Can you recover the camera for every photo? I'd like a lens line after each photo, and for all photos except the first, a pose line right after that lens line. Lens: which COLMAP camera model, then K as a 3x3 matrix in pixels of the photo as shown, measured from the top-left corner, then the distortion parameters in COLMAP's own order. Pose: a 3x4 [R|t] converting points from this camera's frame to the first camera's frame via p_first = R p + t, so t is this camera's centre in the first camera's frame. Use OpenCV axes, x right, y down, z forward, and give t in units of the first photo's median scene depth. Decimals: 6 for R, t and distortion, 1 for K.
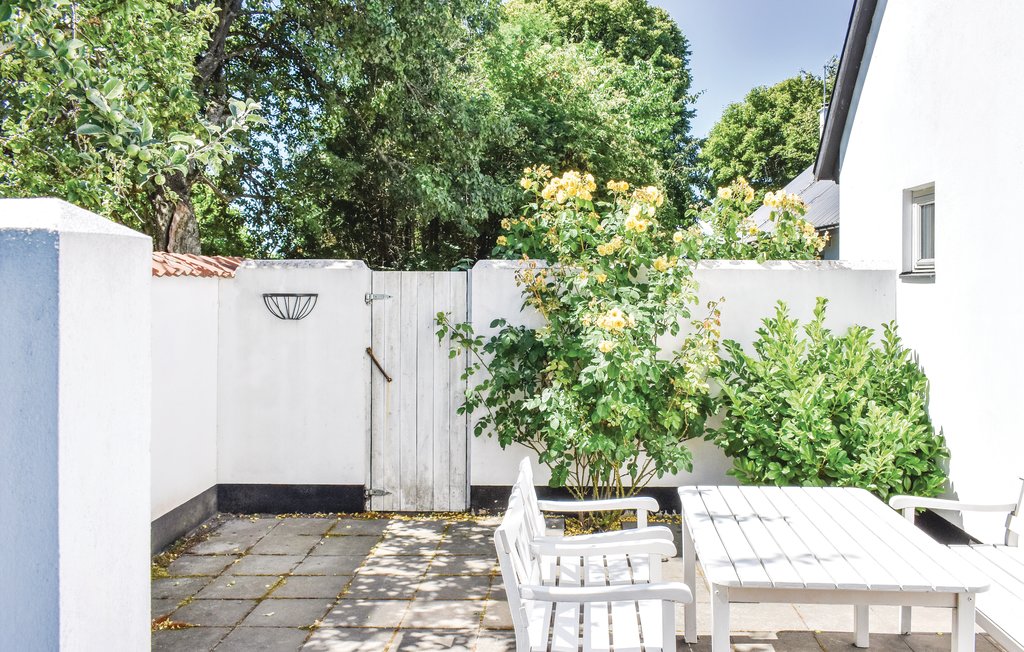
lens RADIAL K [[835.1, 0, 512.0], [0, 835.1, 326.0], [0, 0, 1]] dist [0.005330, 0.006393]
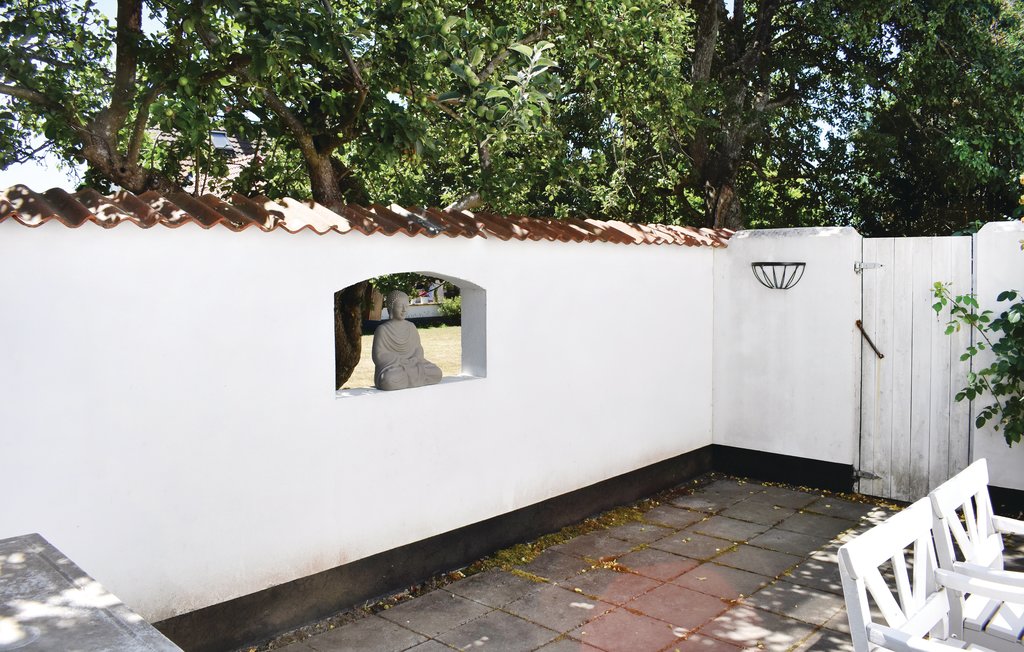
lens RADIAL K [[771.9, 0, 511.7], [0, 771.9, 303.9], [0, 0, 1]] dist [-0.082766, 0.001478]
pose [[0.777740, 0.027925, -0.627965, 0.063152], [-0.026222, 0.999584, 0.011974, 0.008187], [0.628039, 0.007154, 0.778149, 0.100261]]
